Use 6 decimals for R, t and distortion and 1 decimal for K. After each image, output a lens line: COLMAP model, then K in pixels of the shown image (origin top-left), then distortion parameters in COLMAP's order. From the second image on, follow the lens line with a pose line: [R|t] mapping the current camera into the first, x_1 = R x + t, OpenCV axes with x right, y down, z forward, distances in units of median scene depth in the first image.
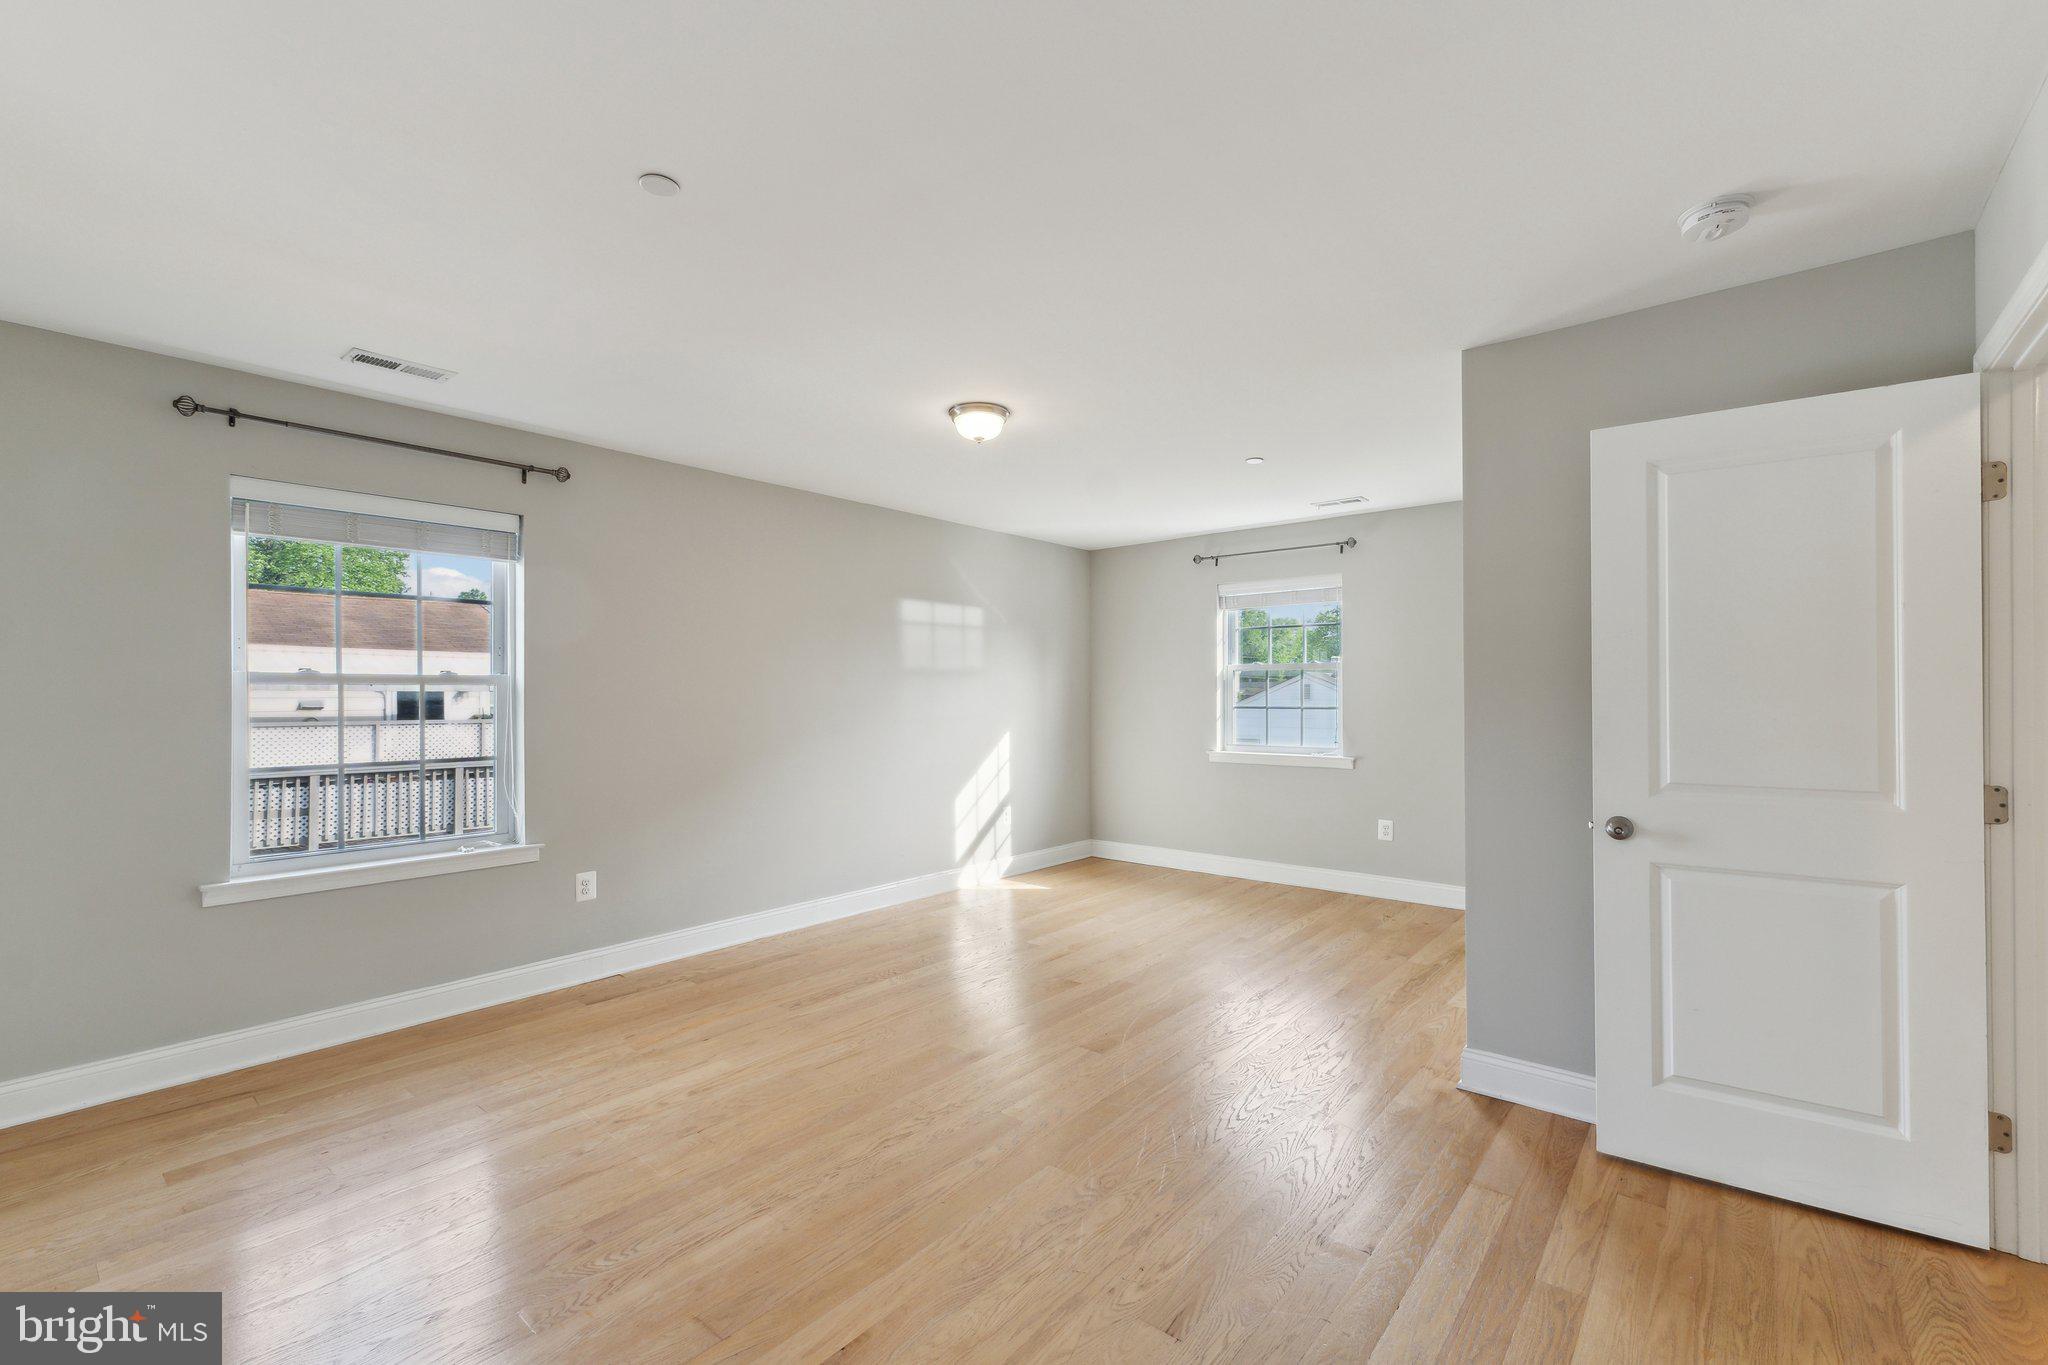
lens RADIAL K [[872.4, 0, 1026.2], [0, 872.4, 685.3], [0, 0, 1]] dist [0.003522, 0.000000]
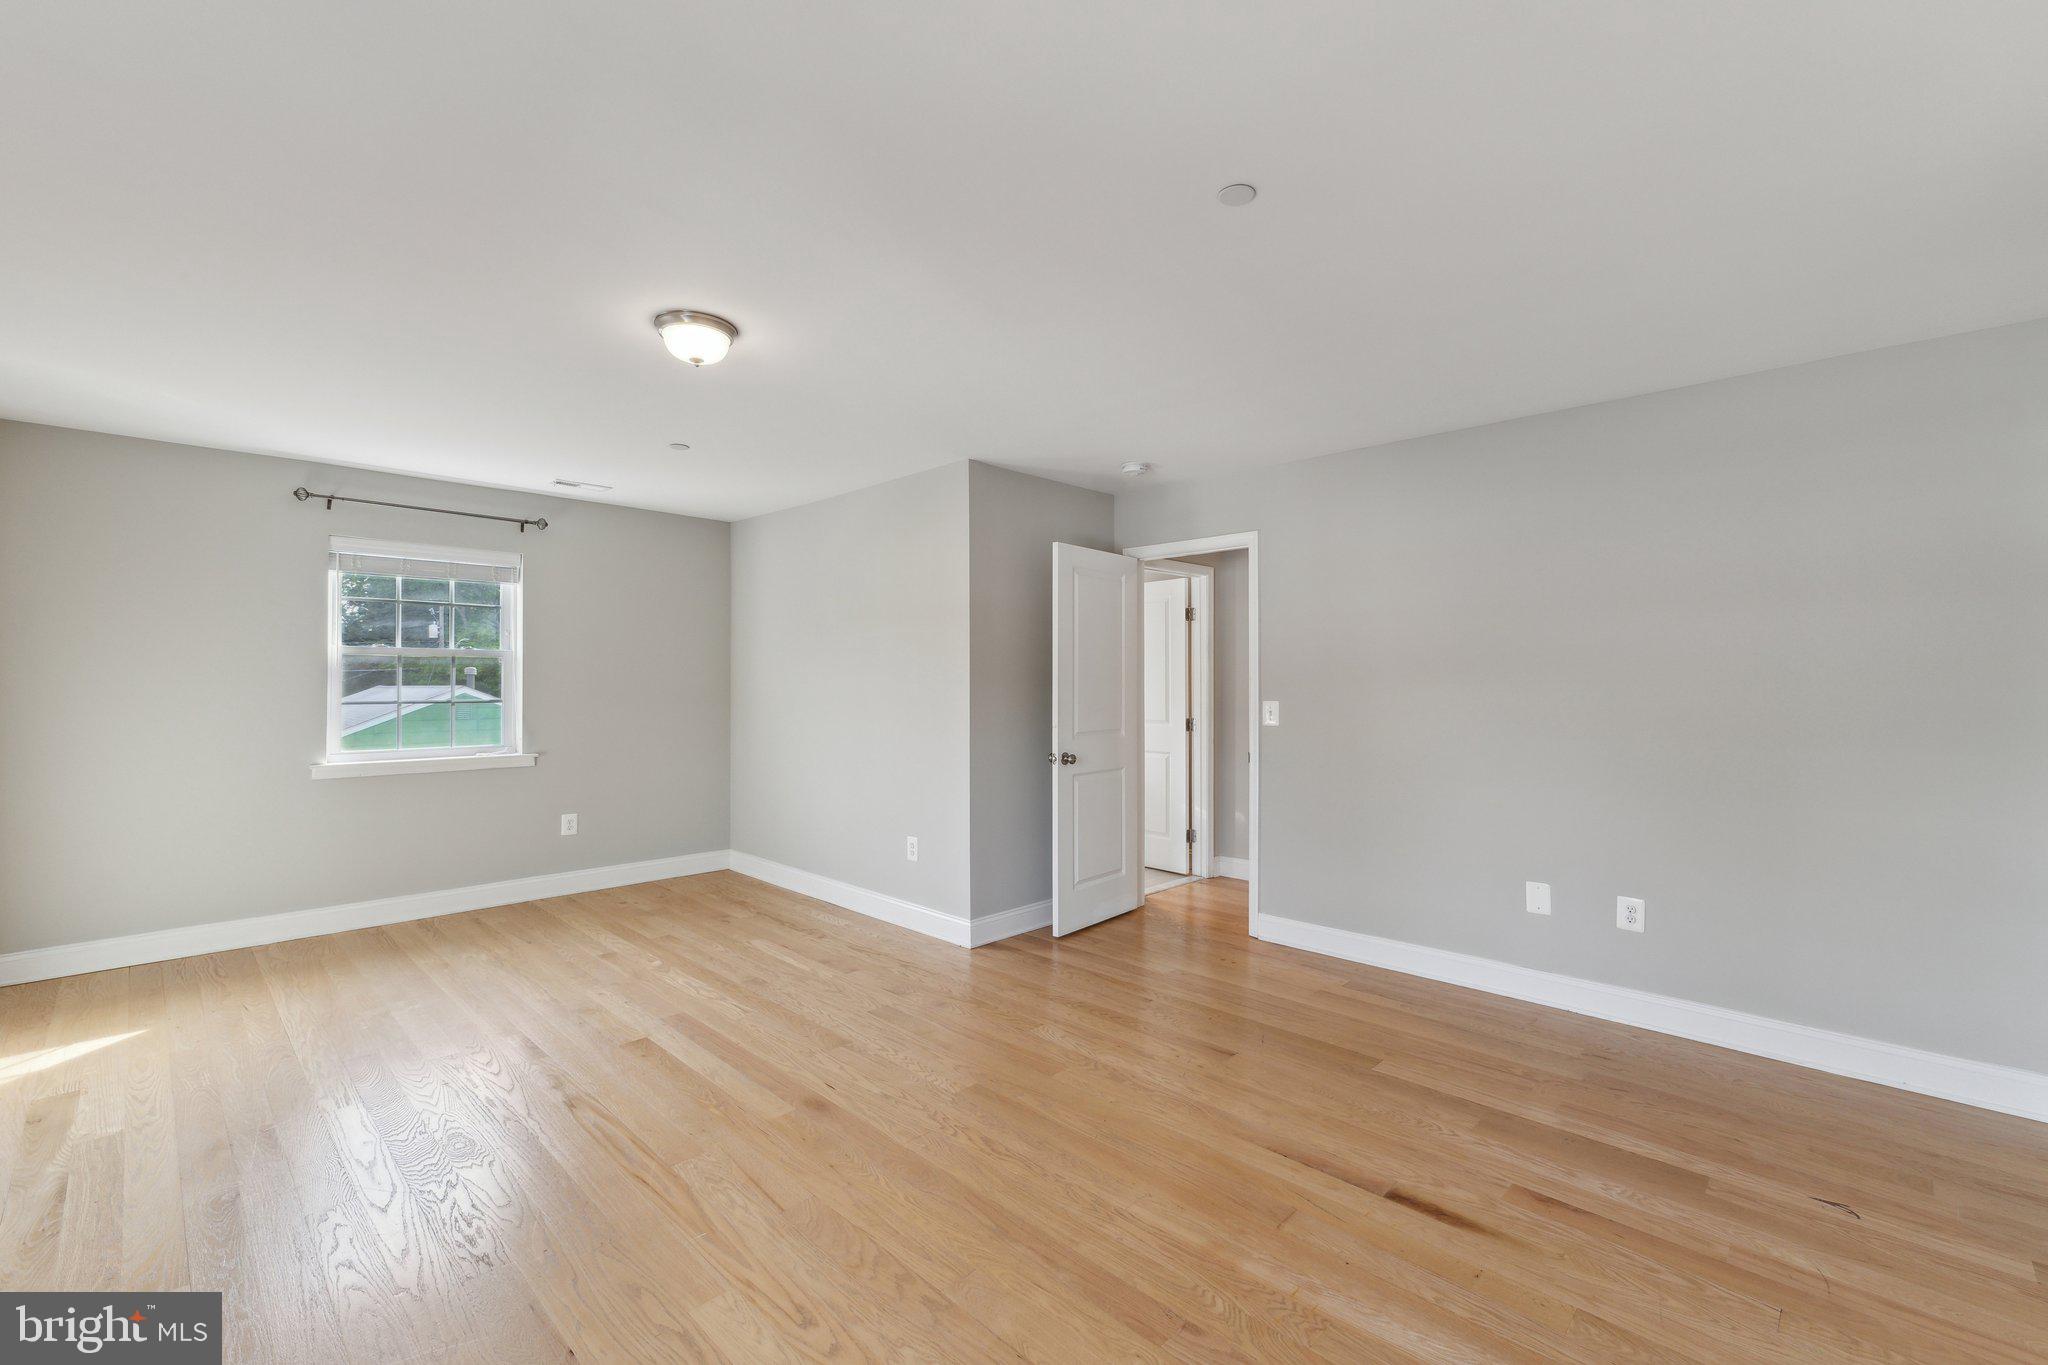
lens RADIAL K [[872.4, 0, 1014.6], [0, 872.4, 679.9], [0, 0, 1]] dist [0.003522, 0.000000]
pose [[0.079784, 0.005853, 0.996795, -1.028768], [-0.012274, 0.999913, -0.004889, 0.003723], [-0.996737, -0.011845, 0.079849, 0.828286]]
